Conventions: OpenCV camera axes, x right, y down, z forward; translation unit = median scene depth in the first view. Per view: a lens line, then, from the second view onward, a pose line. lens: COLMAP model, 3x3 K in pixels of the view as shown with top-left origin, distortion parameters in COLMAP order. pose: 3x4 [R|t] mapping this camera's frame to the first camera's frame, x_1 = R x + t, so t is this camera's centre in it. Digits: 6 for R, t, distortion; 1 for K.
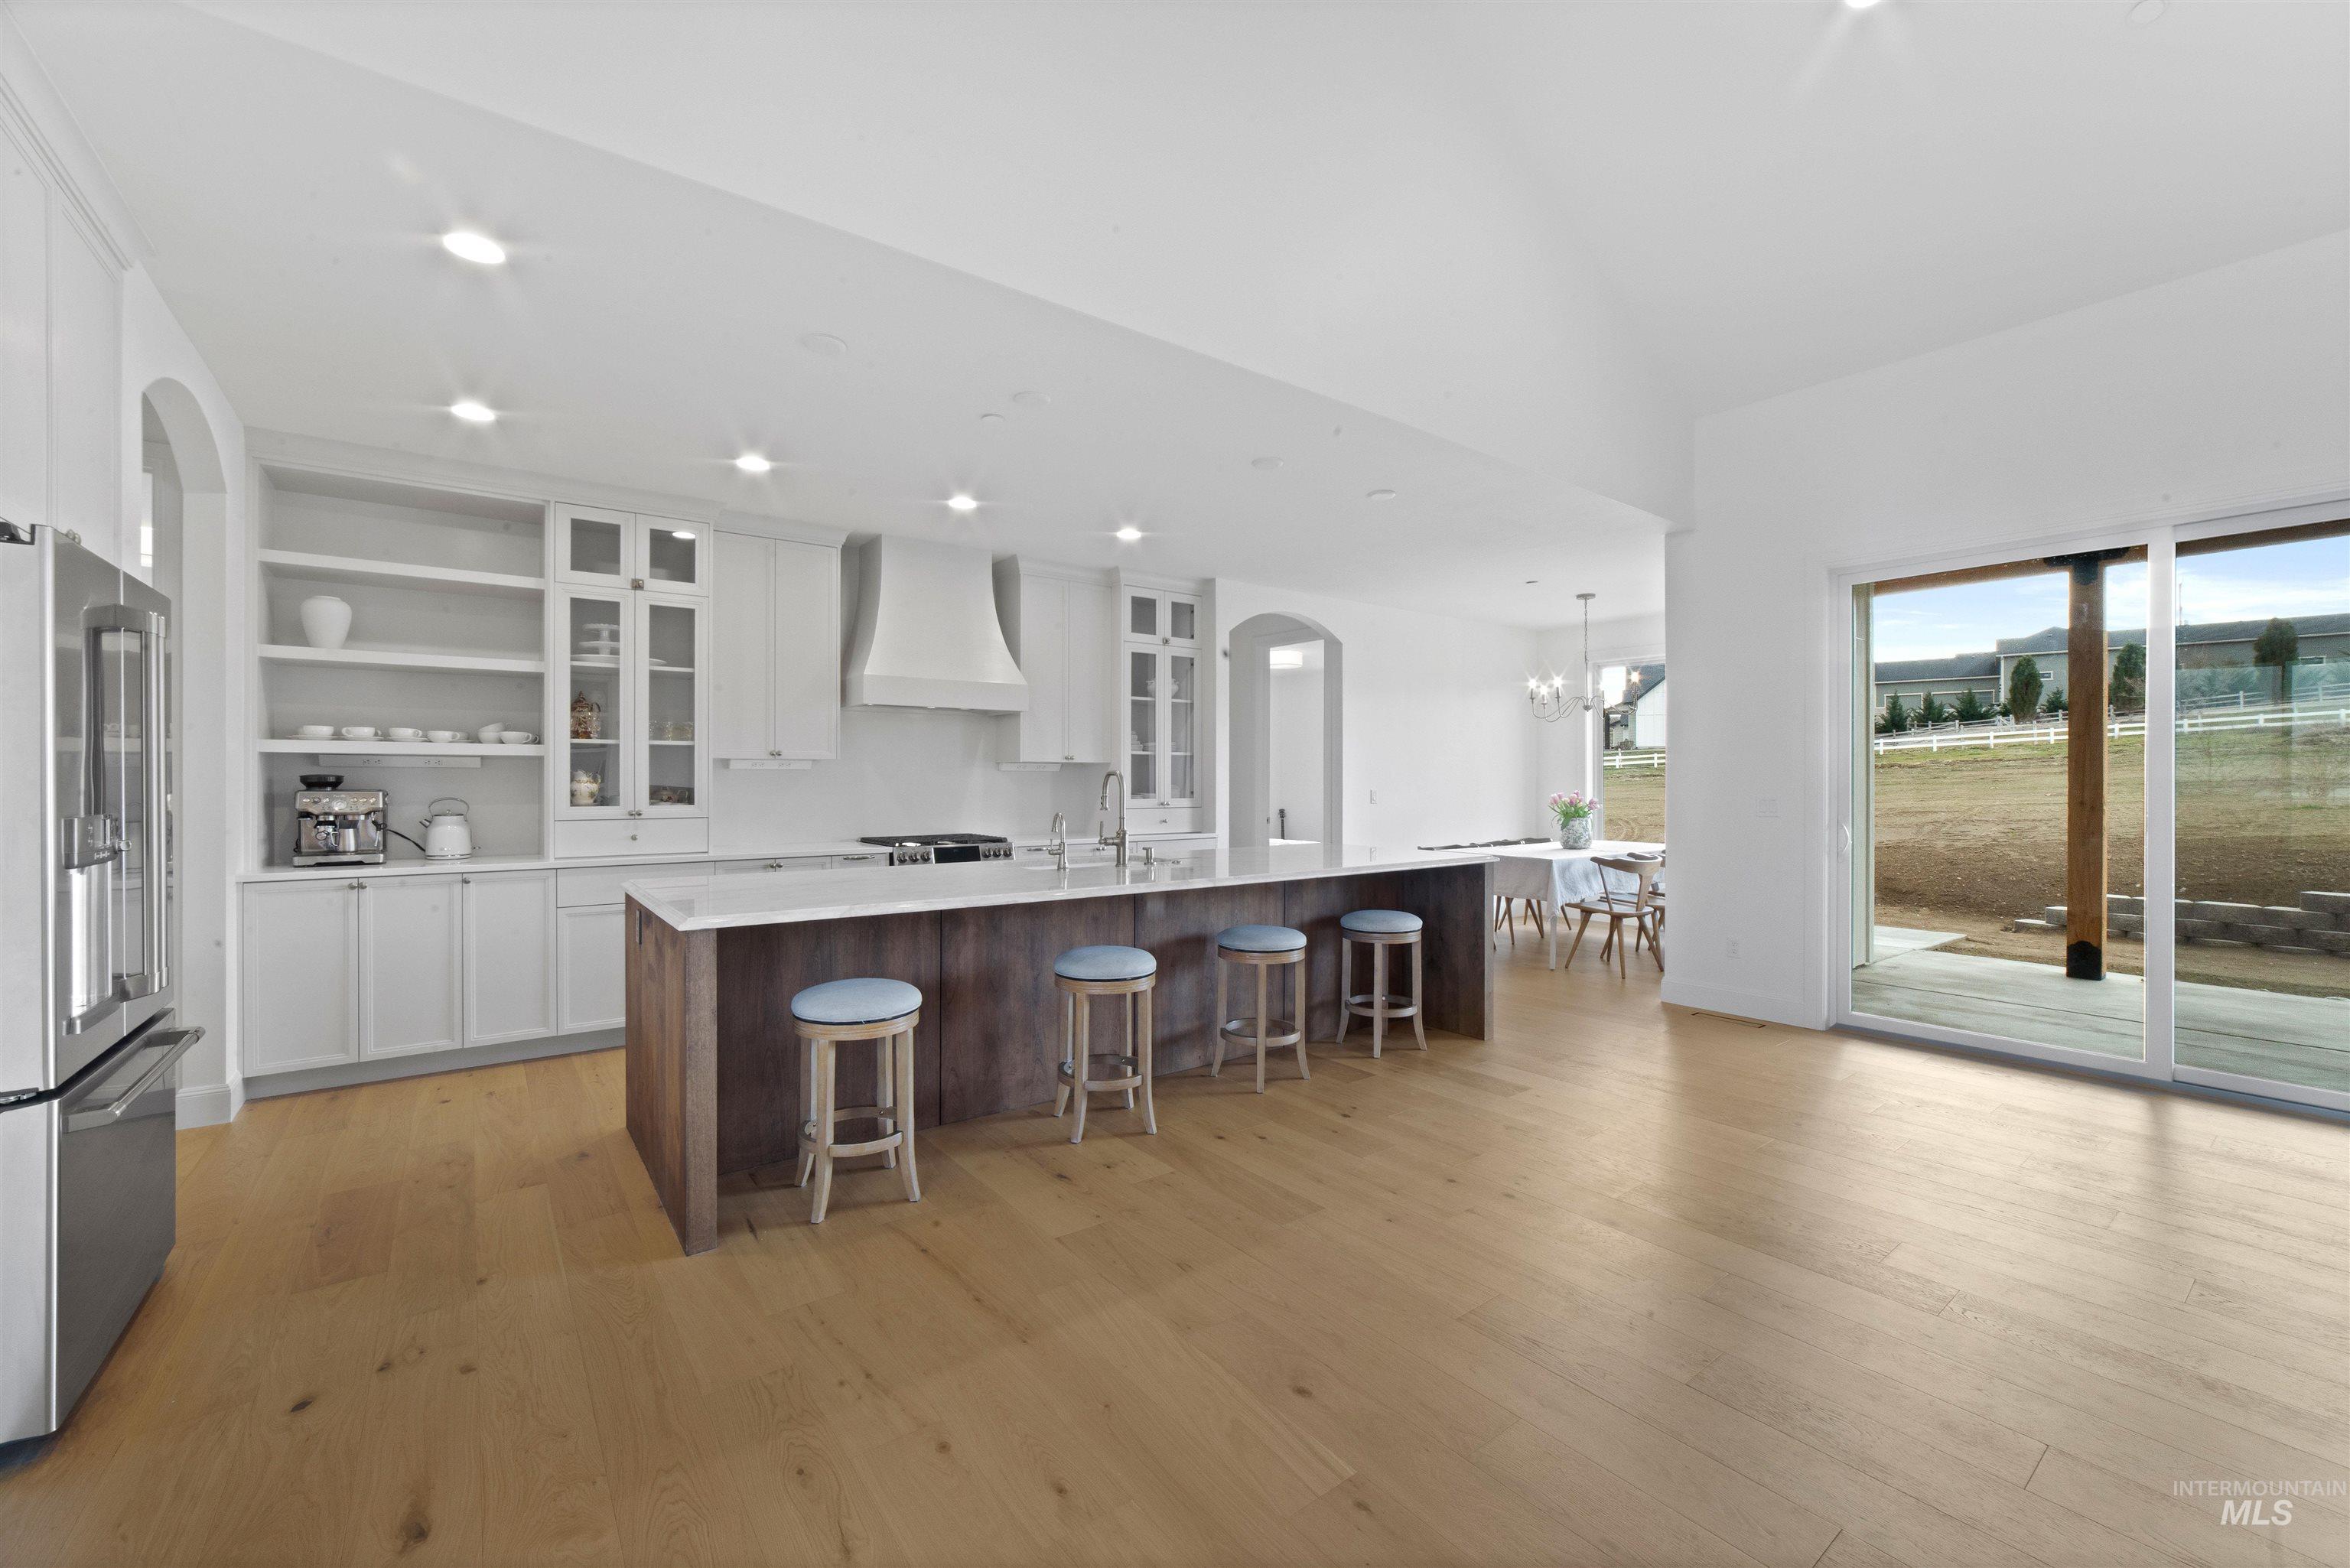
lens RADIAL K [[919.2, 0, 1168.7], [0, 919.2, 780.8], [0, 0, 1]] dist [-0.013720, 0.001619]
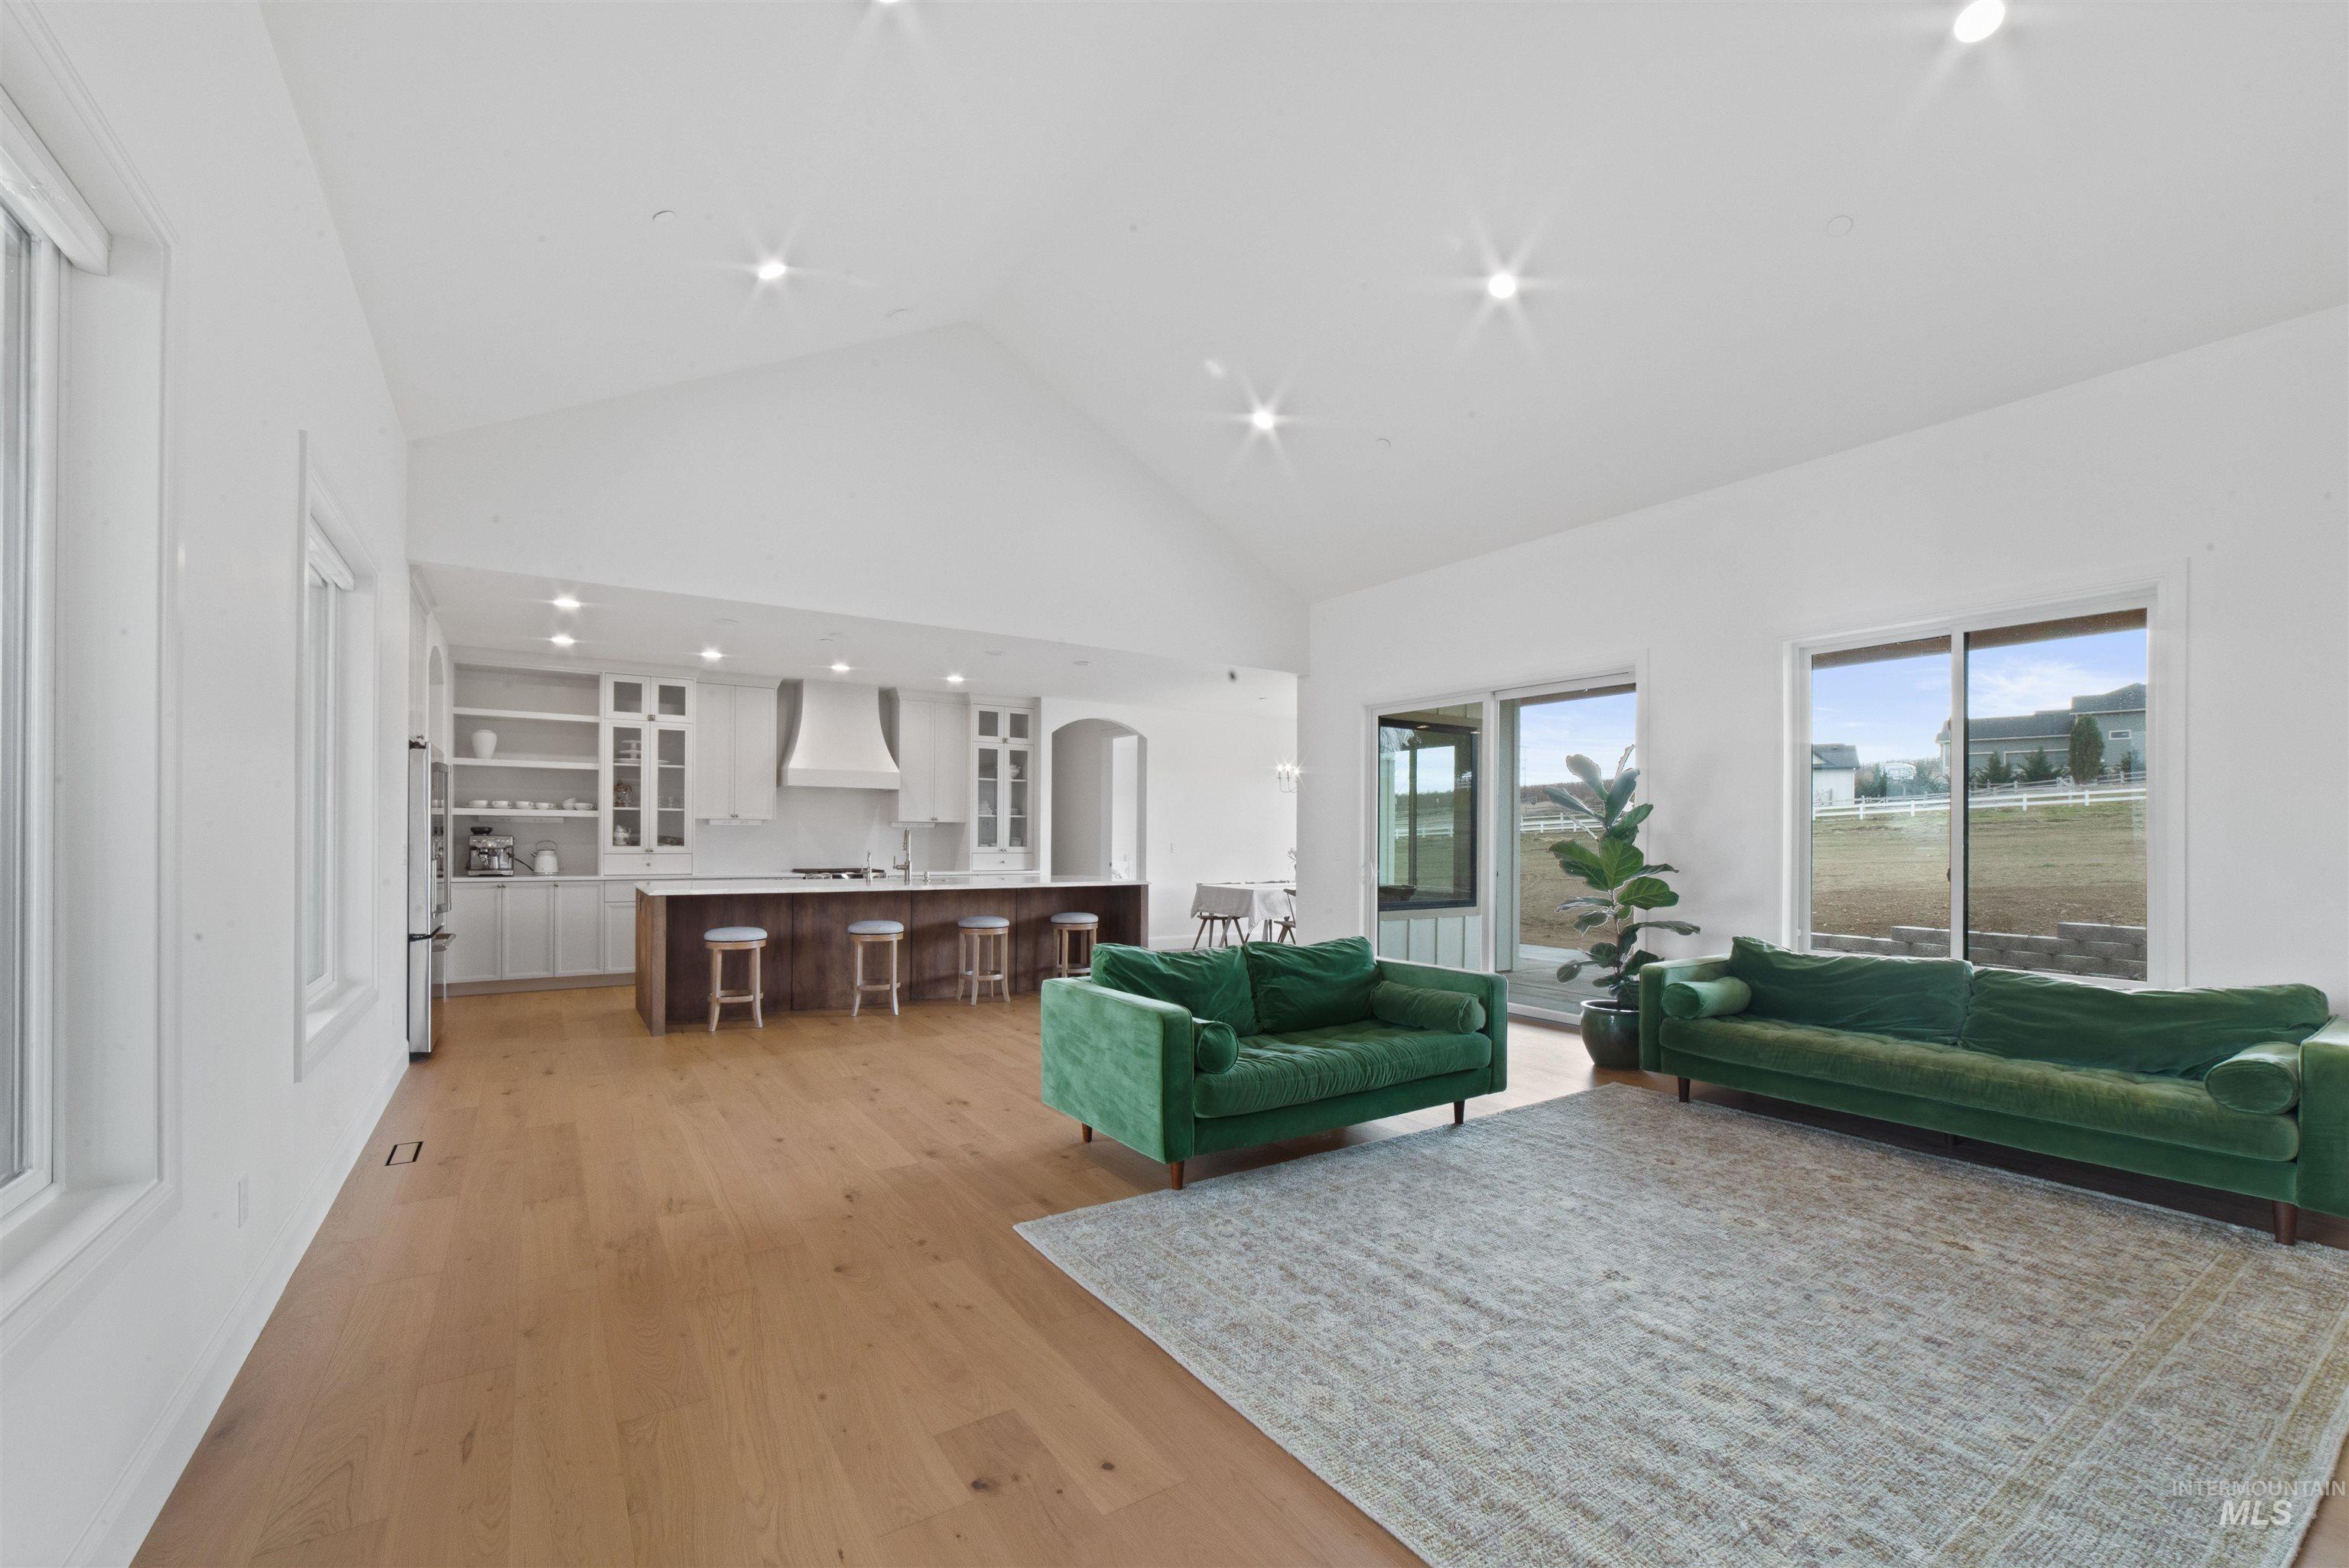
lens RADIAL K [[918.8, 0, 1159.4], [0, 918.8, 839.7], [0, 0, 1]] dist [-0.013720, 0.001619]
pose [[0.998269, 0.008196, -0.058236, 0.465494], [-0.008026, 0.999963, 0.003147, 0.001828], [0.058259, -0.002675, 0.998298, -0.650357]]
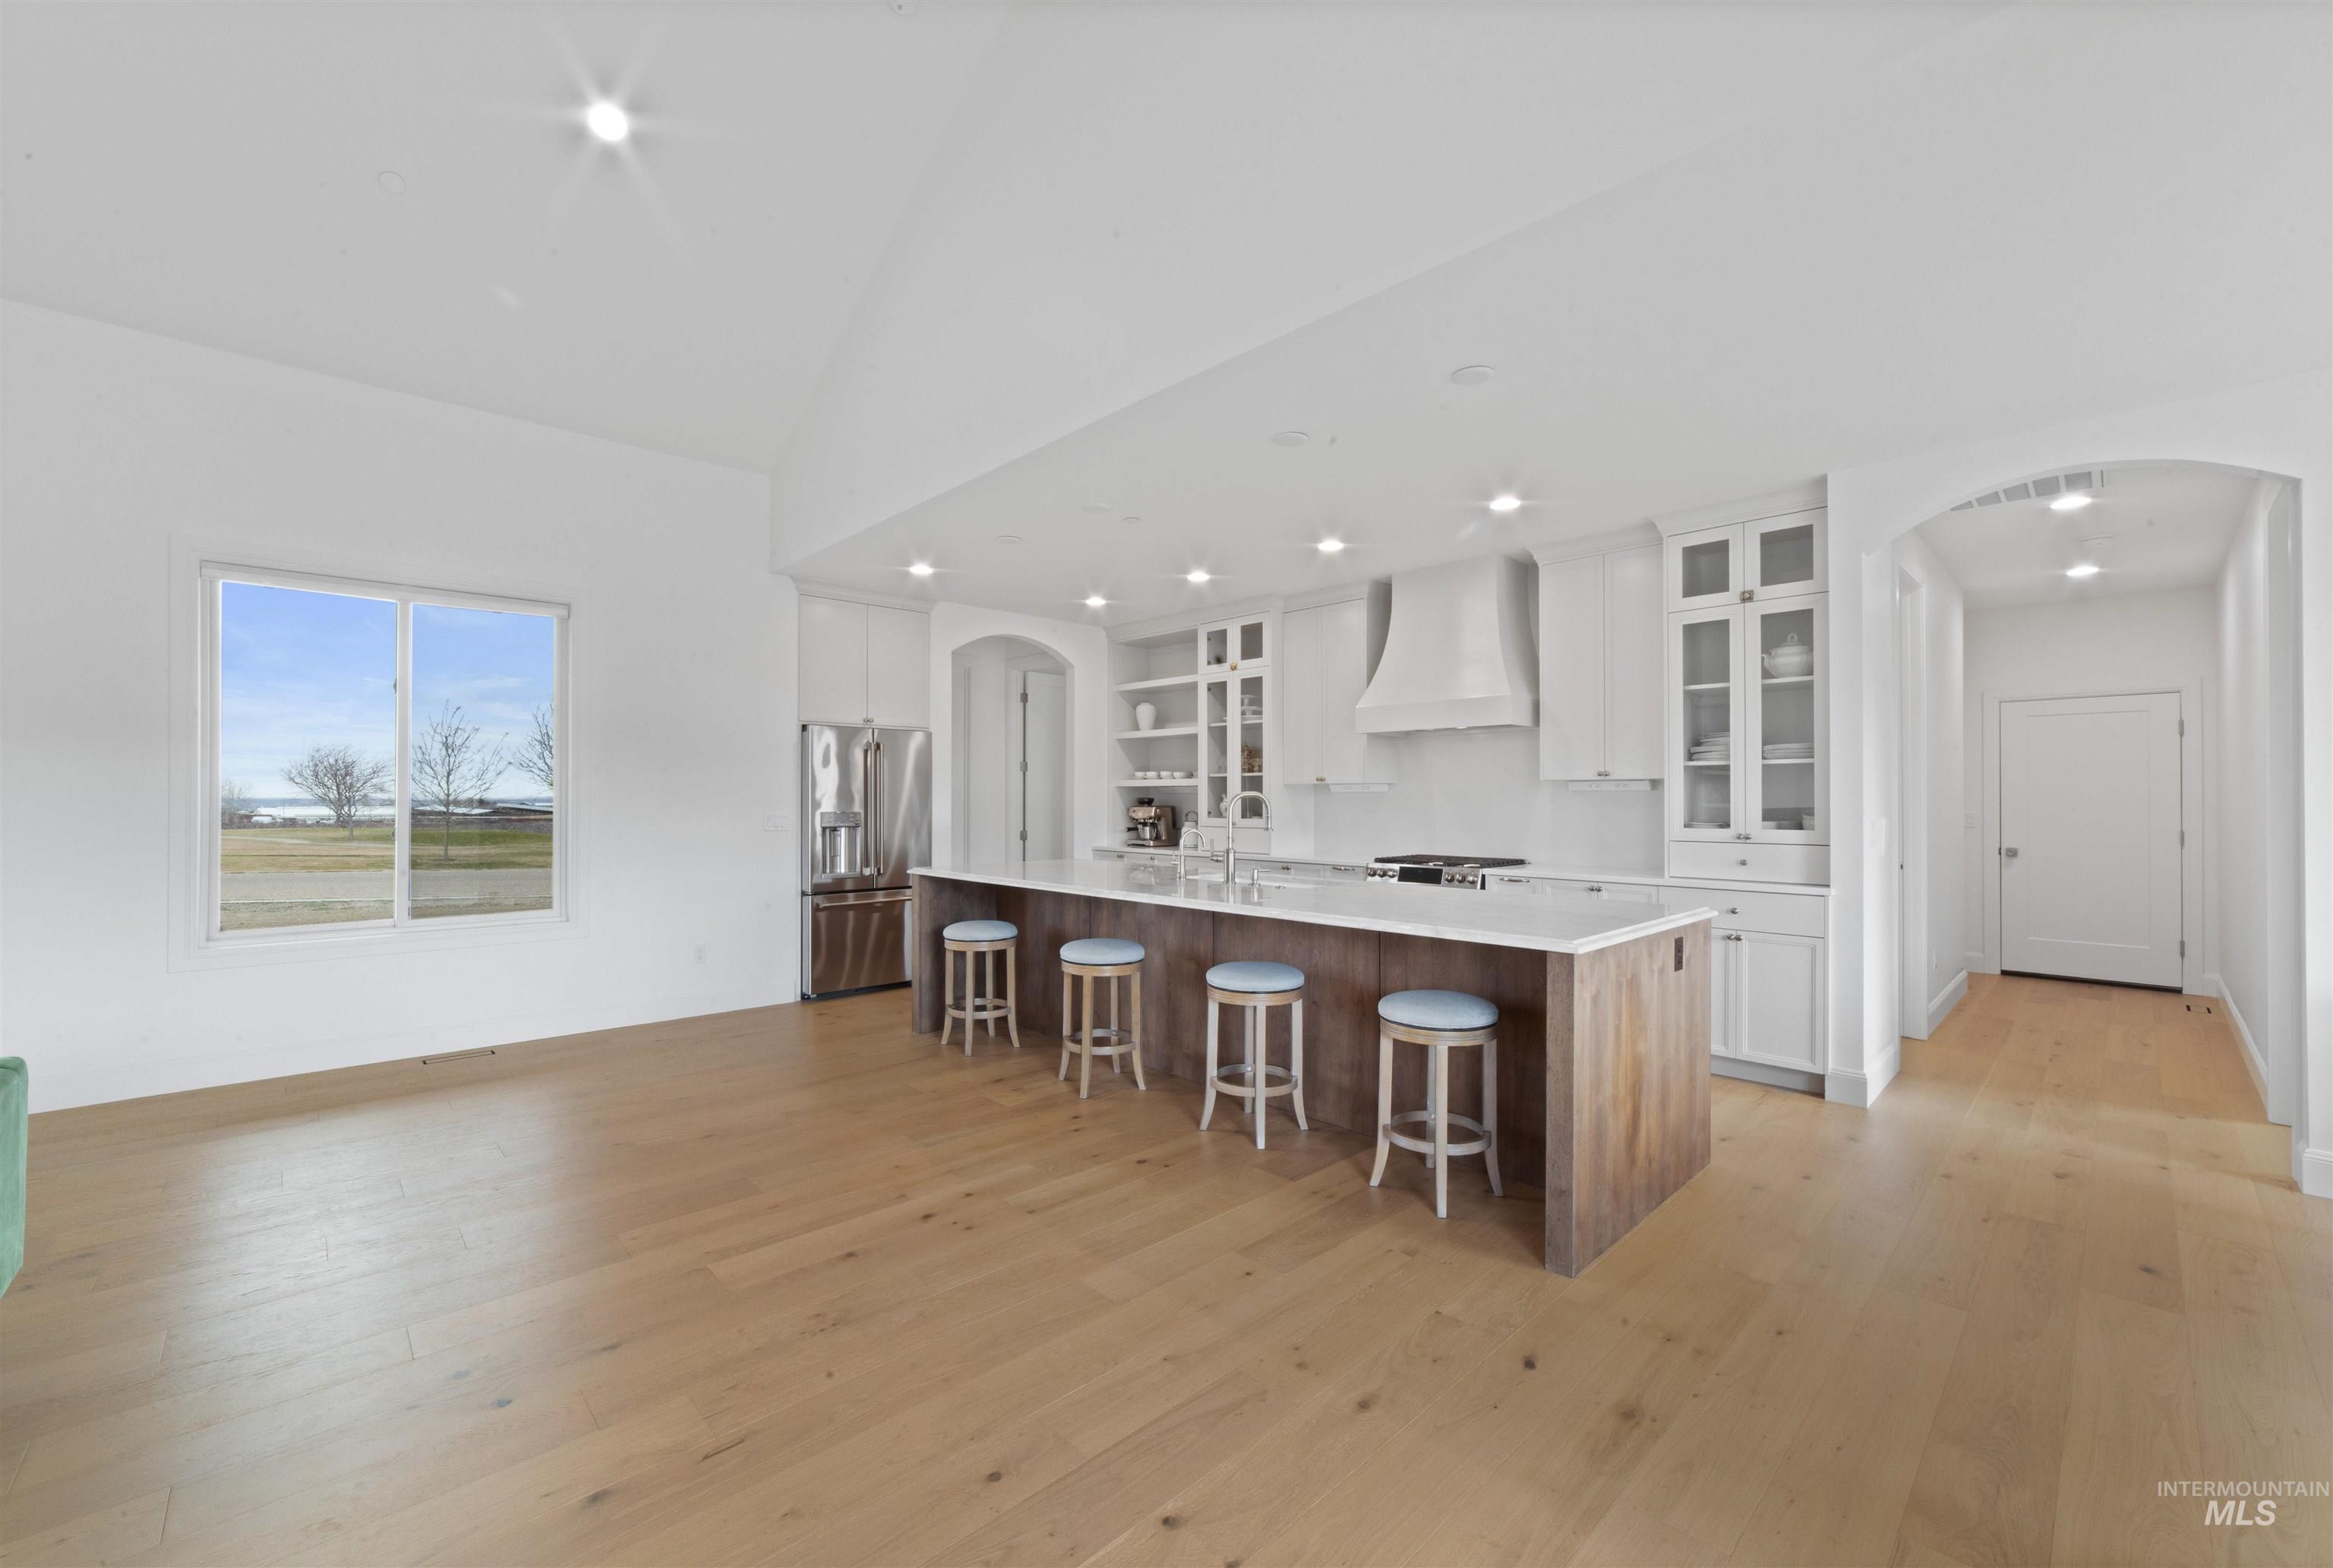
lens RADIAL K [[950.5, 0, 1154.7], [0, 950.5, 780.4], [0, 0, 1]] dist [-0.001143, -0.000054]
pose [[0.116019, -0.018205, -0.993080, 0.887583], [-0.001102, 0.999829, -0.018457, -0.005109], [0.993246, 0.003236, 0.115979, 0.682940]]
